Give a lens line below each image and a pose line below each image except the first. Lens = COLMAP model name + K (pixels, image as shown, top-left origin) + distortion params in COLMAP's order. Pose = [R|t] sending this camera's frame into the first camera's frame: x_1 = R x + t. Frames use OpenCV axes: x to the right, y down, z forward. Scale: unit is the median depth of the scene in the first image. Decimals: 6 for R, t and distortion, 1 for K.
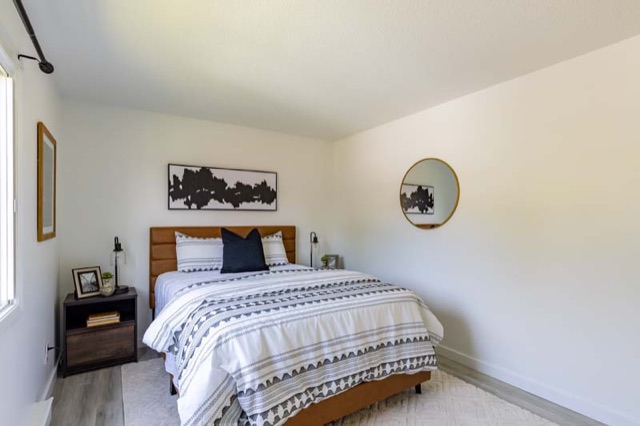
lens RADIAL K [[322.2, 0, 320.0], [0, 322.2, 213.0], [0, 0, 1]] dist [0.000905, 0.000274]
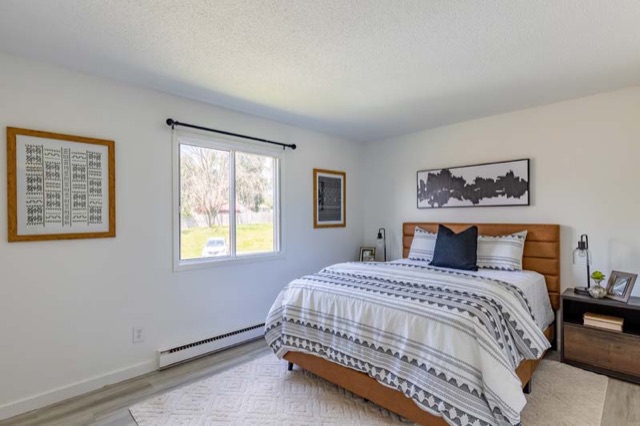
lens RADIAL K [[322.2, 0, 320.0], [0, 322.2, 213.0], [0, 0, 1]] dist [0.000905, 0.000274]
pose [[0.191054, -0.013136, -0.981492, 0.638491], [0.023413, 0.999687, -0.008822, 0.007993], [0.981300, -0.021294, 0.191302, 0.377163]]
